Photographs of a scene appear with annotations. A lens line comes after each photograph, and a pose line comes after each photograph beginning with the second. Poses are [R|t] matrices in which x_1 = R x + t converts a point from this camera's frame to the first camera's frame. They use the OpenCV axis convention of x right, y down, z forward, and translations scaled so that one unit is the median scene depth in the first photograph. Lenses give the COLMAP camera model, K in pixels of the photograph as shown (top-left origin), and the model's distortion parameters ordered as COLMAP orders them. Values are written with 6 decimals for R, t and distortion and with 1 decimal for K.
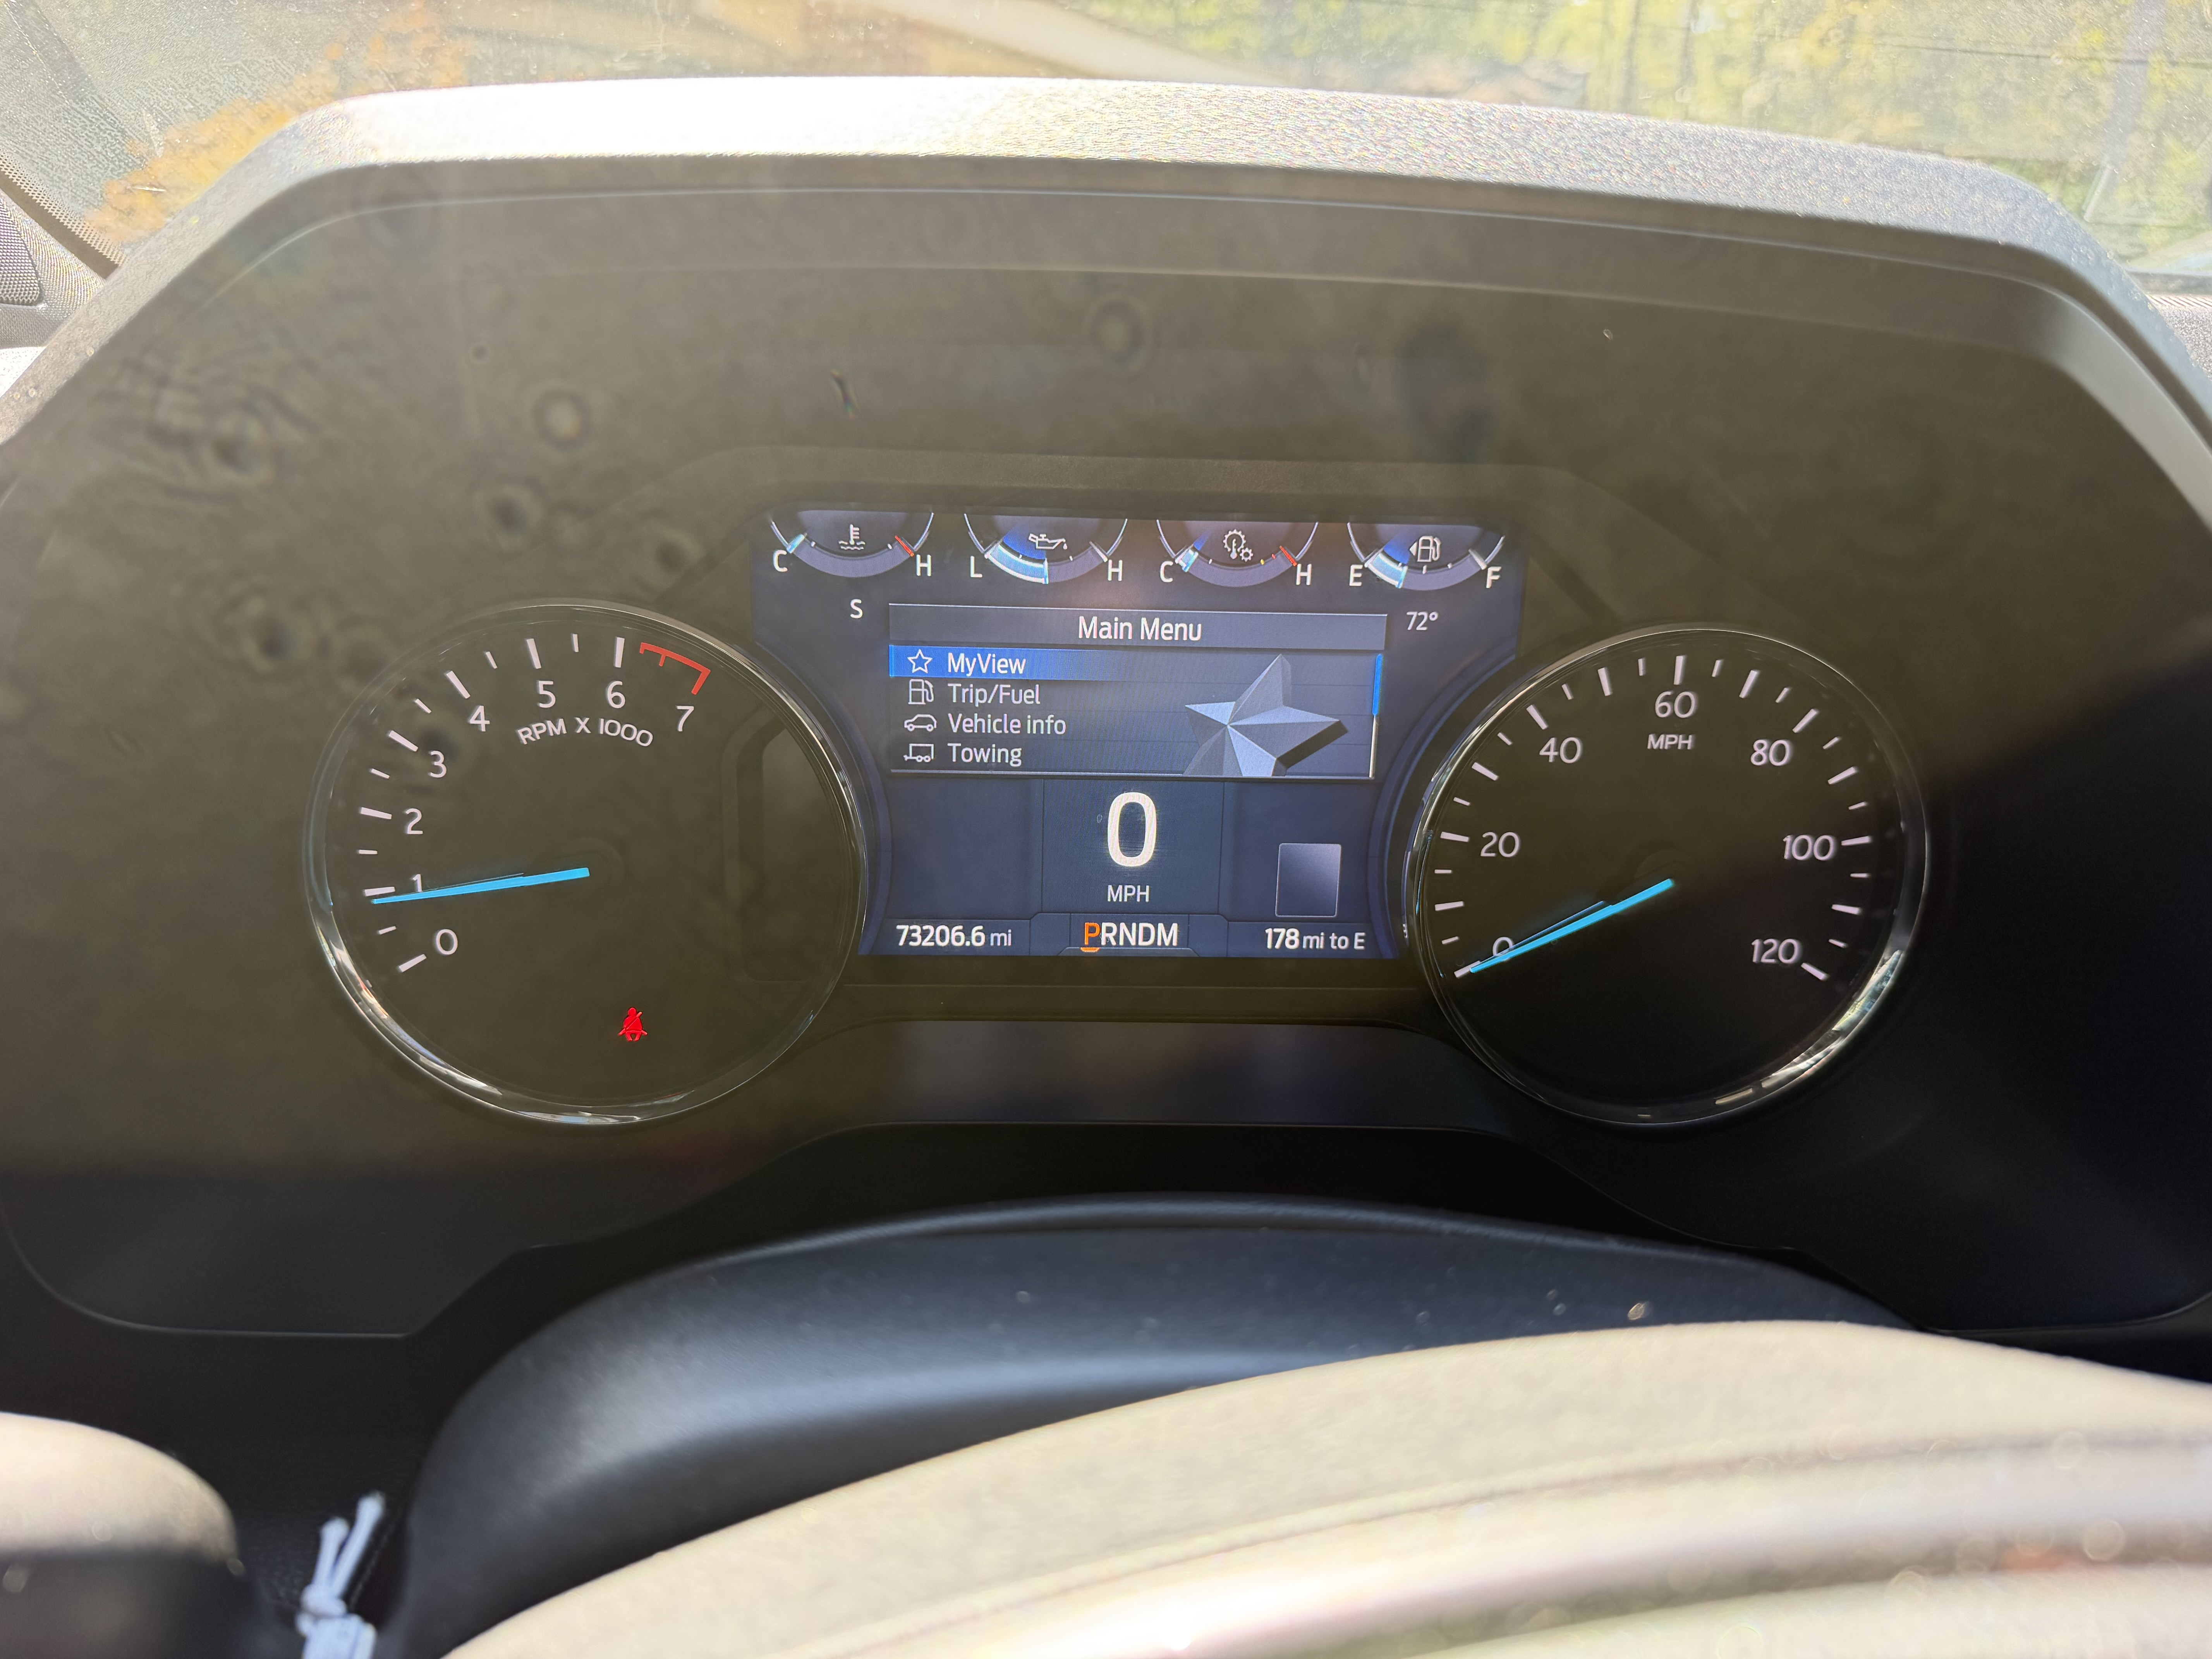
lens RADIAL K [[1551.8, 0, 1106.0], [0, 1551.8, 829.5], [0, 0, 1]] dist [0.070874, -0.115310]
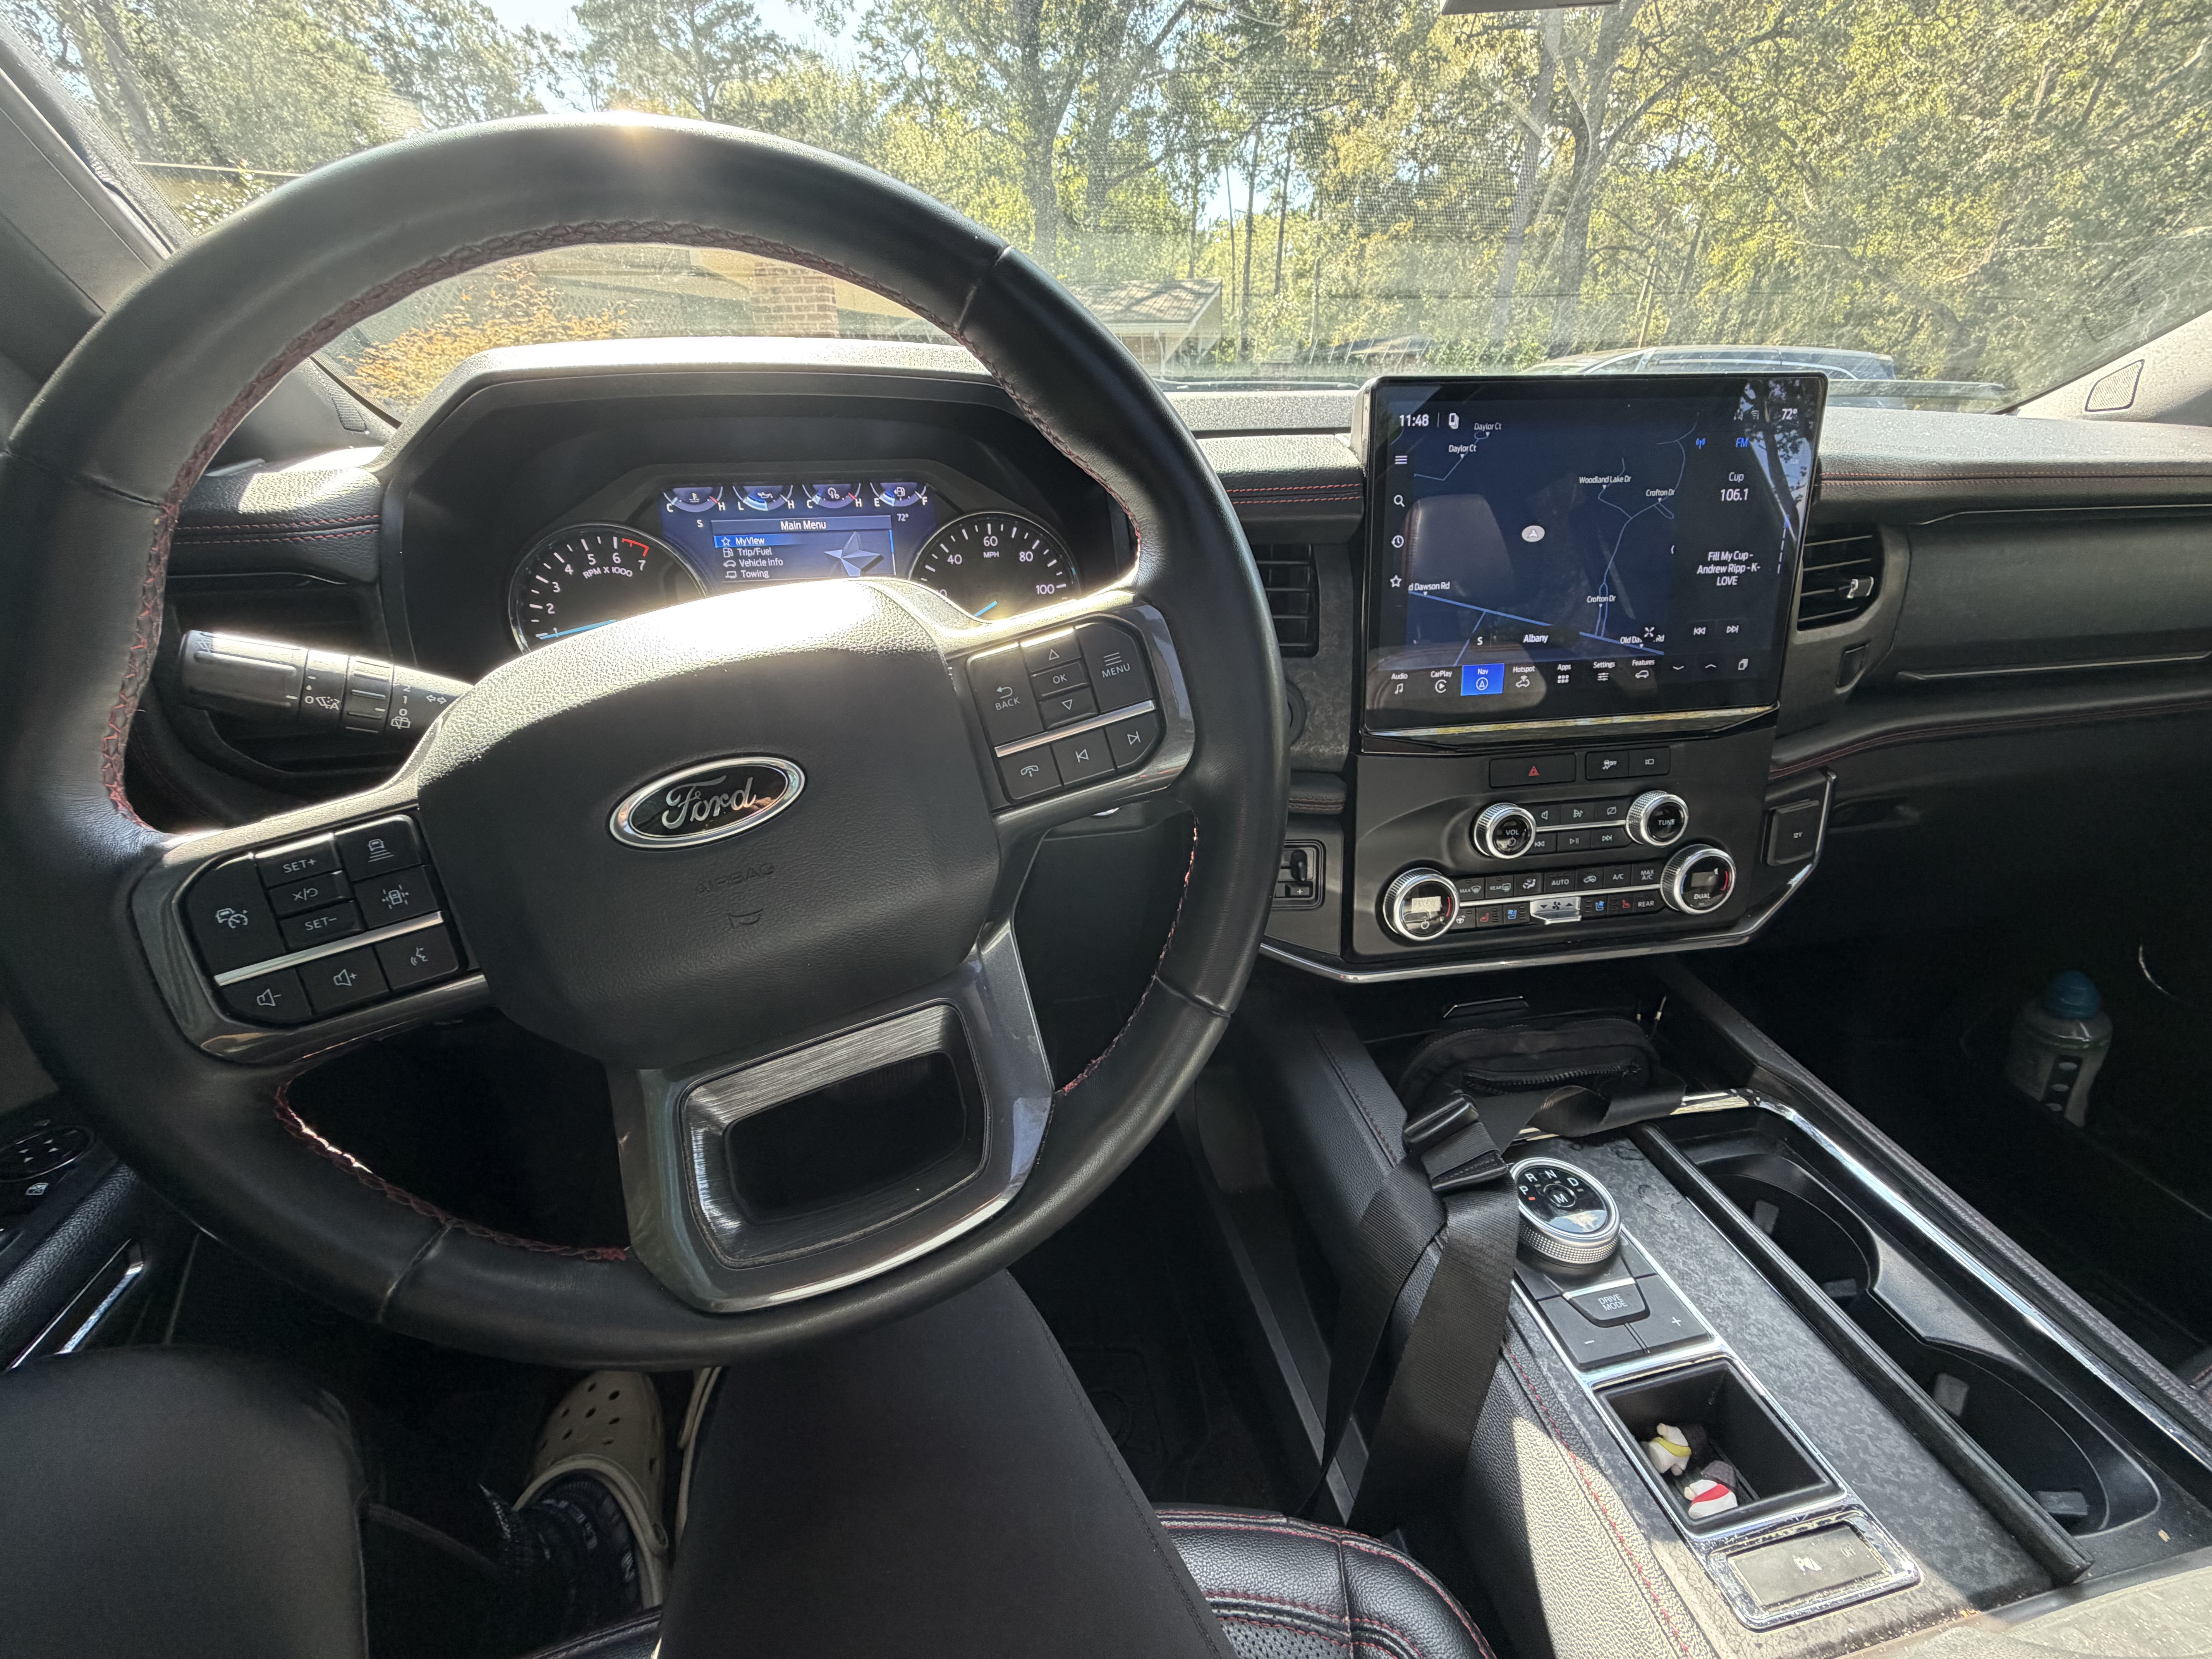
lens RADIAL K [[888.5, 0, 1106.0], [0, 888.5, 829.5], [0, 0, 1]] dist [-0.001492, -0.000315]
pose [[0.992045, -0.089471, 0.088558, 0.382739], [0.080342, 0.991558, 0.101777, 0.308164], [-0.096917, -0.093853, 0.990858, -0.741333]]
